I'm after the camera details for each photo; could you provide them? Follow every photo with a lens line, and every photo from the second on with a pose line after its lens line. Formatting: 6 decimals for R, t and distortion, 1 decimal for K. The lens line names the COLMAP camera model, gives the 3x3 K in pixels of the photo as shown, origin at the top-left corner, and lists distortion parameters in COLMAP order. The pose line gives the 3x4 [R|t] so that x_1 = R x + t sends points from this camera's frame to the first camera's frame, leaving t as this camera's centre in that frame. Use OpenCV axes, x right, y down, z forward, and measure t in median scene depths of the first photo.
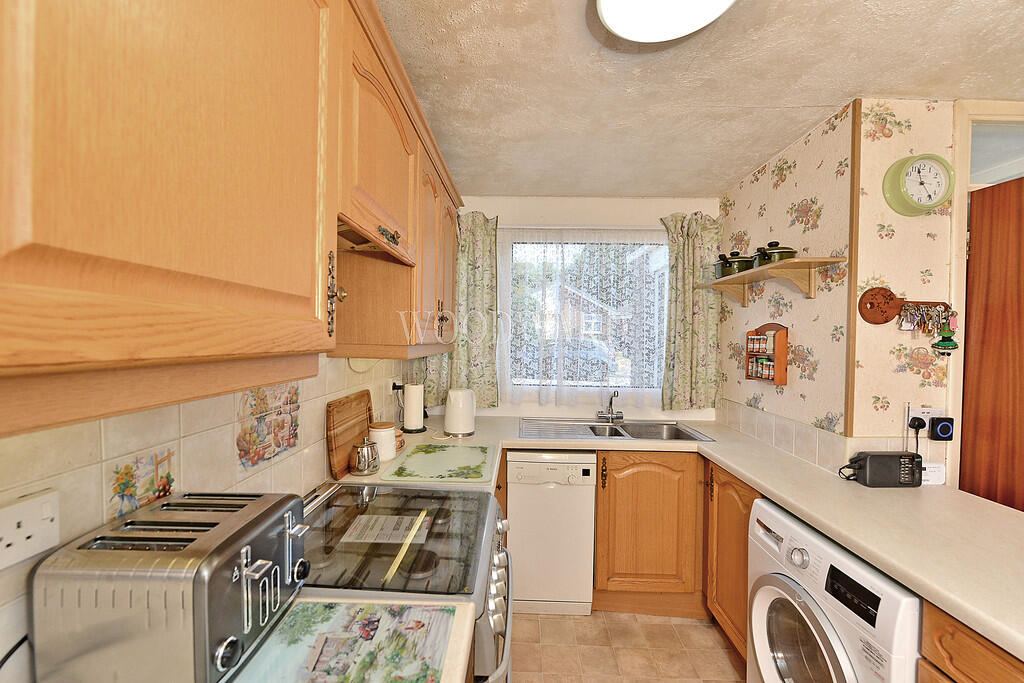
lens RADIAL K [[416.8, 0, 514.2], [0, 416.8, 338.8], [0, 0, 1]] dist [-0.007315, -0.000193]
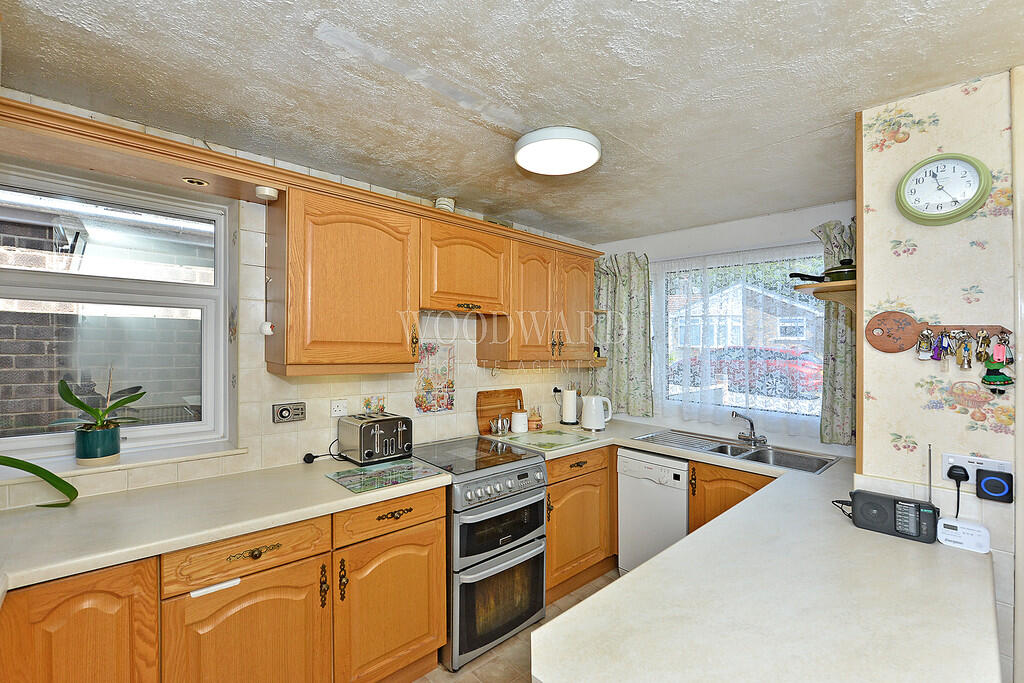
lens RADIAL K [[457.0, 0, 512.0], [0, 457.0, 341.5], [0, 0, 1]] dist [-0.000746, -0.000459]
pose [[0.697912, -0.002549, -0.716179, 1.027063], [-0.013516, 0.999769, -0.016729, -0.031335], [0.716056, 0.021355, 0.697716, -0.278401]]
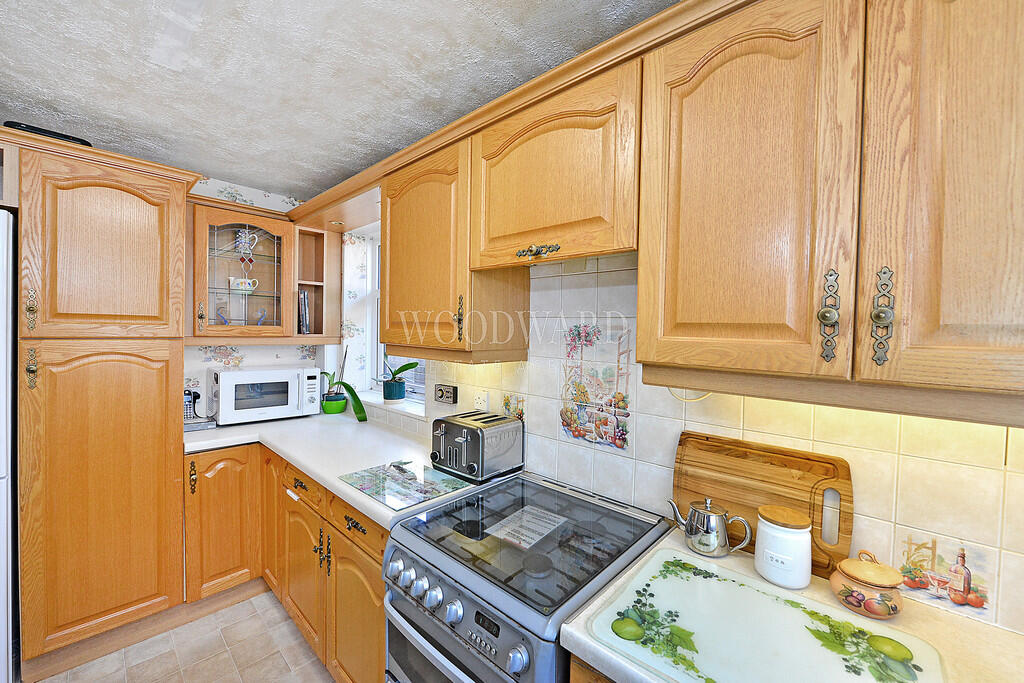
lens RADIAL K [[417.9, 0, 511.4], [0, 417.9, 349.2], [0, 0, 1]] dist [-0.007566, -0.000167]
pose [[-0.684642, 0.003112, -0.728873, 0.372629], [-0.036889, 0.998561, 0.038914, -0.026228], [0.727946, 0.053530, -0.683542, 1.231420]]
